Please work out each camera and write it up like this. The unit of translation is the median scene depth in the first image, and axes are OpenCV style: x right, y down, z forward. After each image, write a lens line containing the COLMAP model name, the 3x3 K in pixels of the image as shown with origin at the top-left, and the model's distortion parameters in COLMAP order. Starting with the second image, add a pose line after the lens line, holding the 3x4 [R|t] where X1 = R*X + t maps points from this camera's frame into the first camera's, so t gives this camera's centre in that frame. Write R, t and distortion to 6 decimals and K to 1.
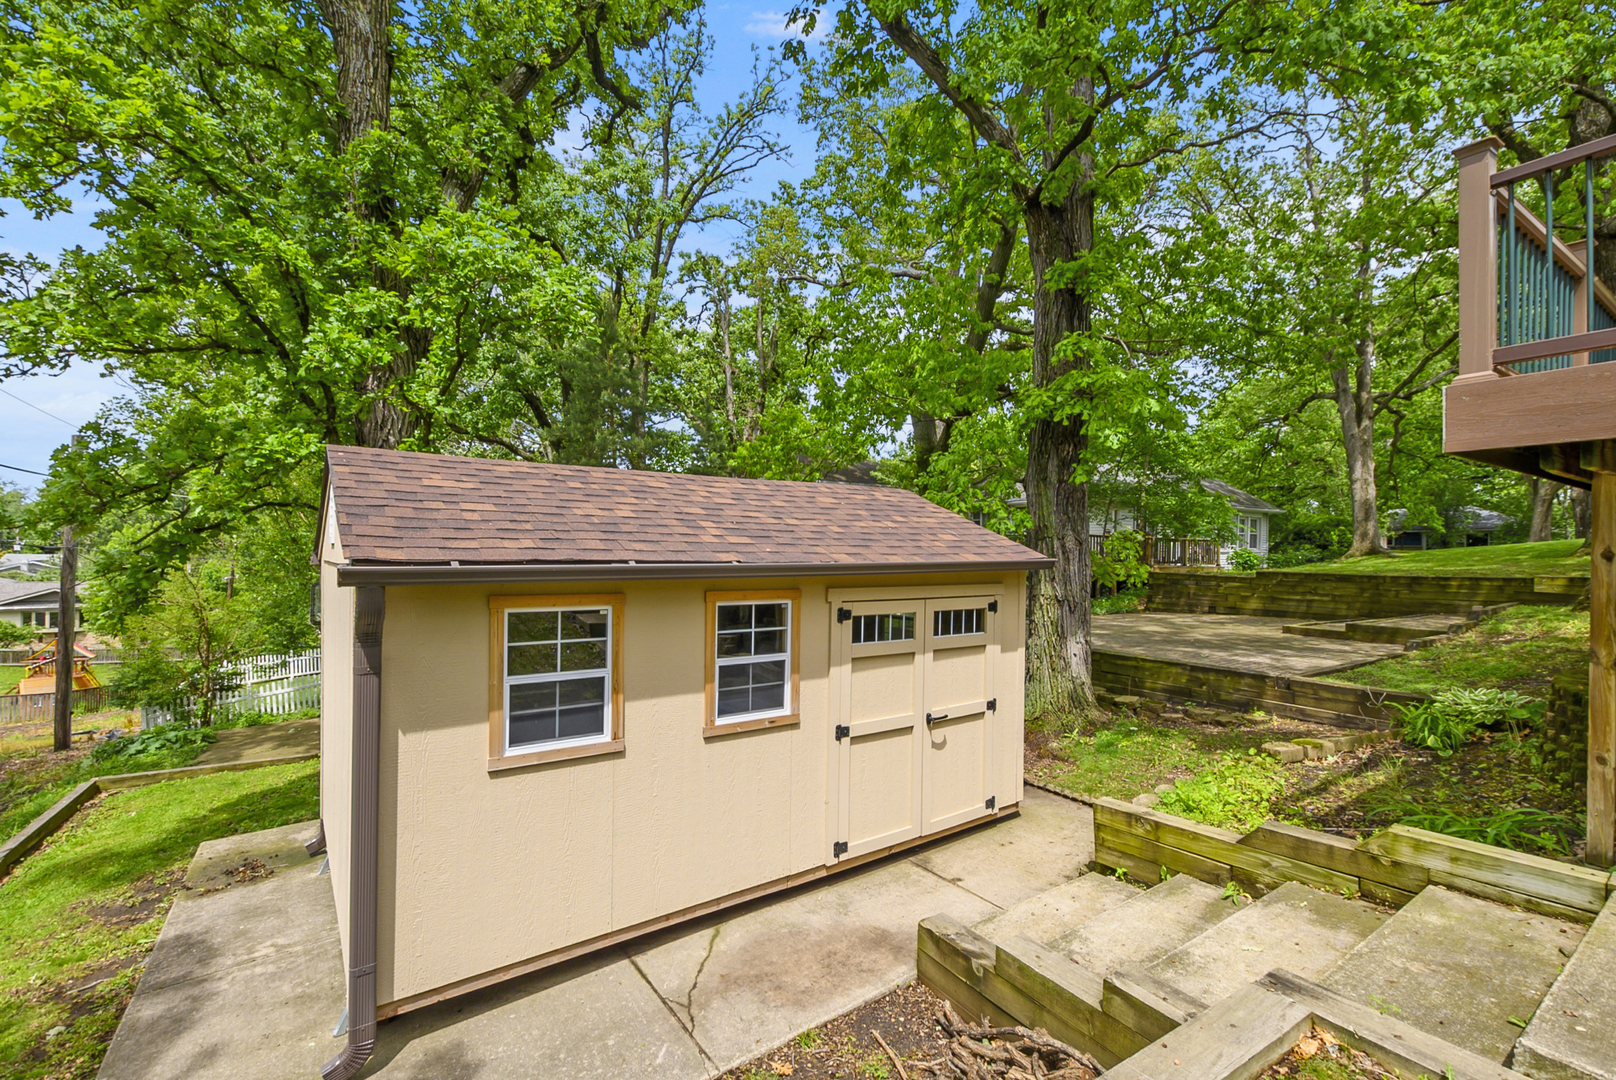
lens RADIAL K [[717.7, 0, 829.6], [0, 717.7, 550.6], [0, 0, 1]] dist [0.010367, -0.004479]
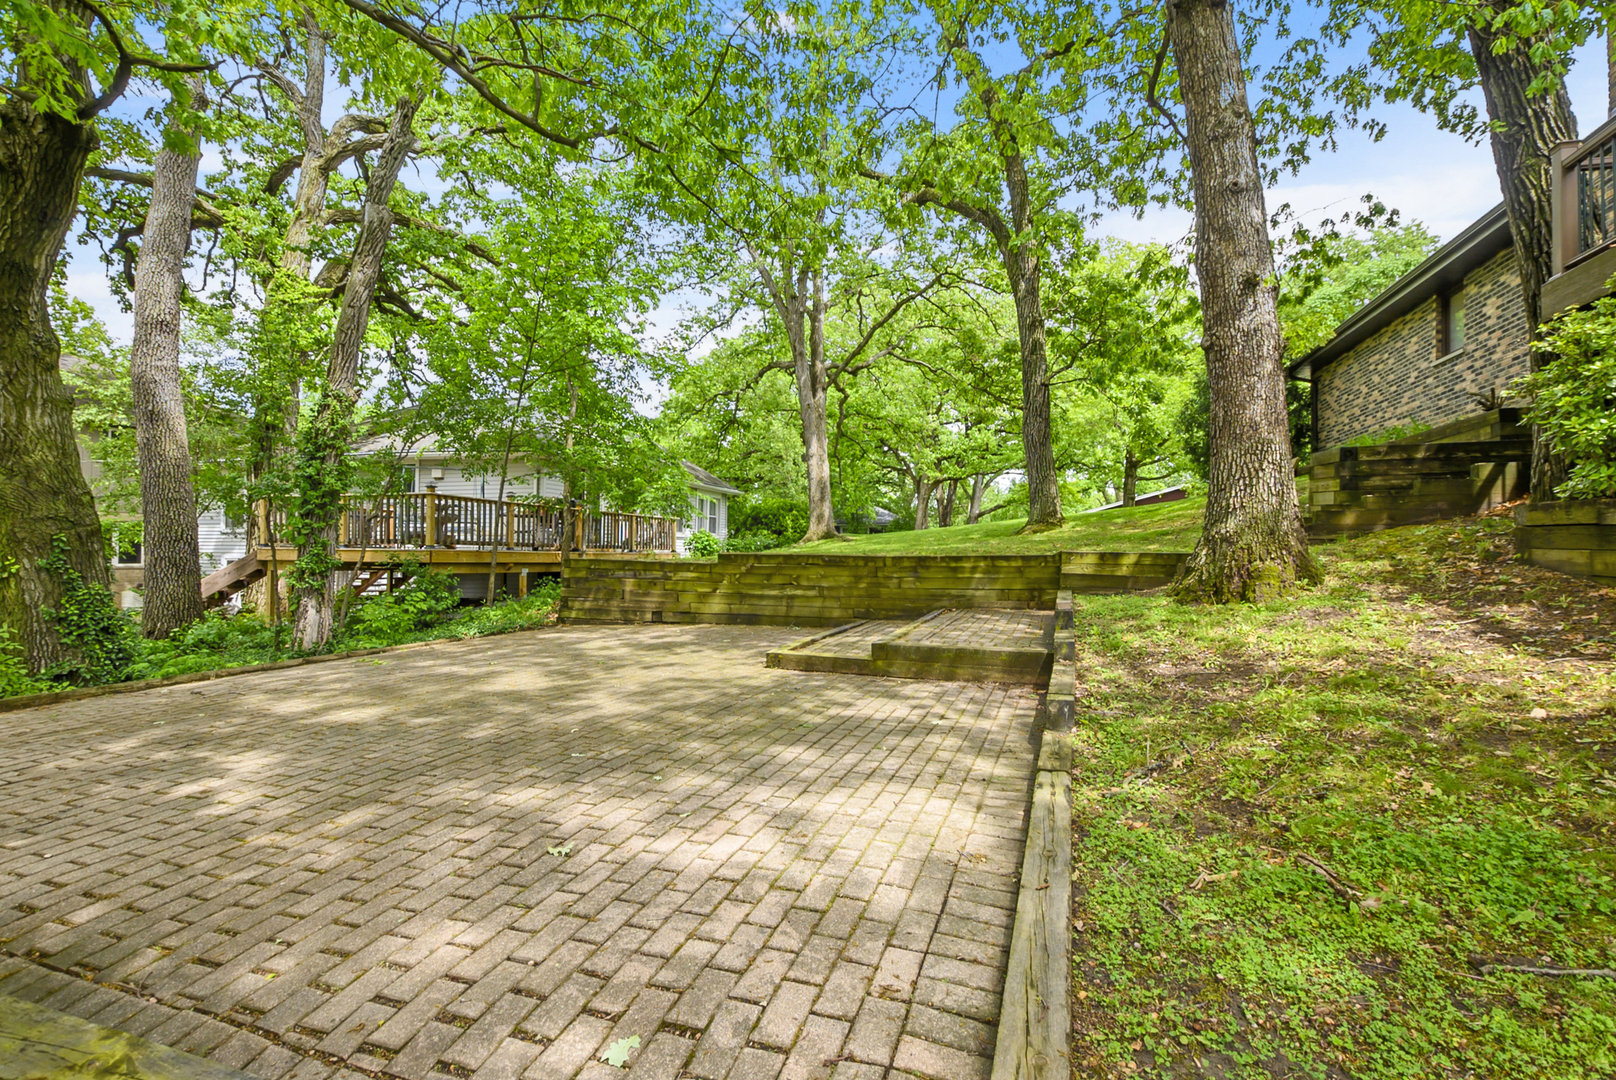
lens RADIAL K [[717.7, 0, 817.5], [0, 717.7, 552.7], [0, 0, 1]] dist [0.010367, -0.004479]
pose [[0.778201, -0.006019, 0.627987, 0.177704], [0.001010, 0.999965, 0.008333, 0.015397], [-0.628015, -0.005850, 0.778179, 0.306496]]
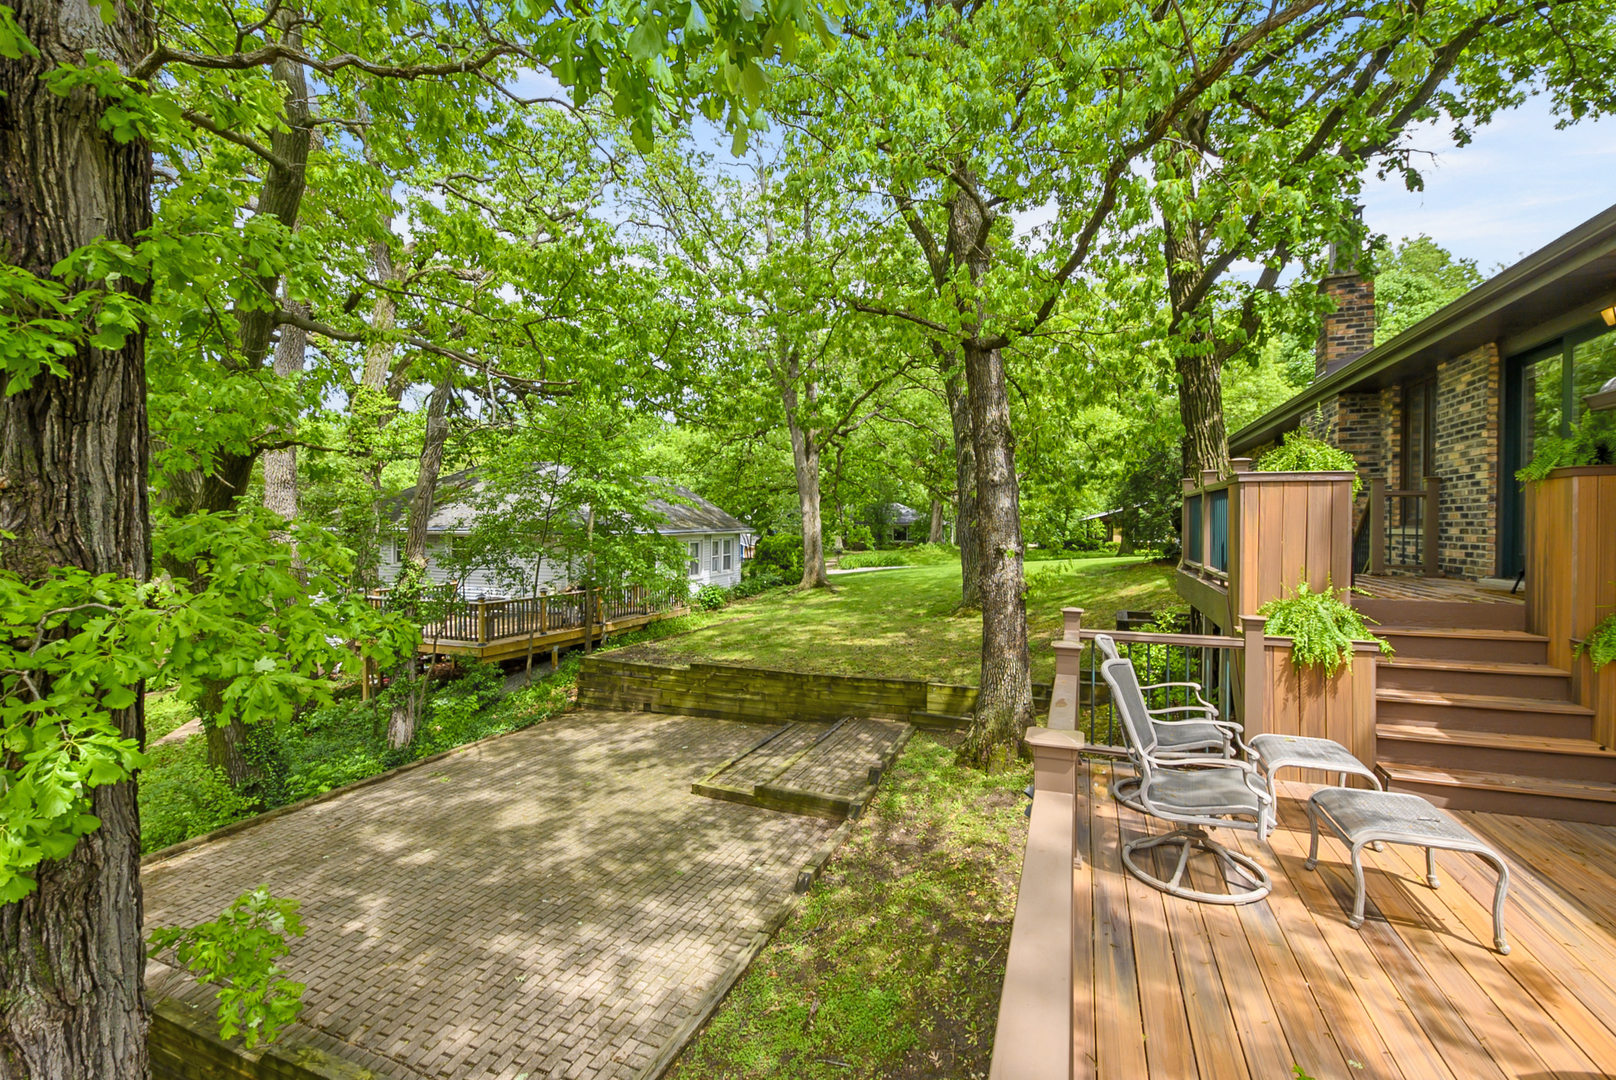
lens RADIAL K [[717.7, 0, 817.1], [0, 717.7, 535.3], [0, 0, 1]] dist [0.010367, -0.004479]
pose [[0.820491, -0.029815, 0.570881, 0.162022], [0.014846, 0.999413, 0.030859, -0.097400], [-0.571466, -0.016845, 0.820453, 0.155739]]
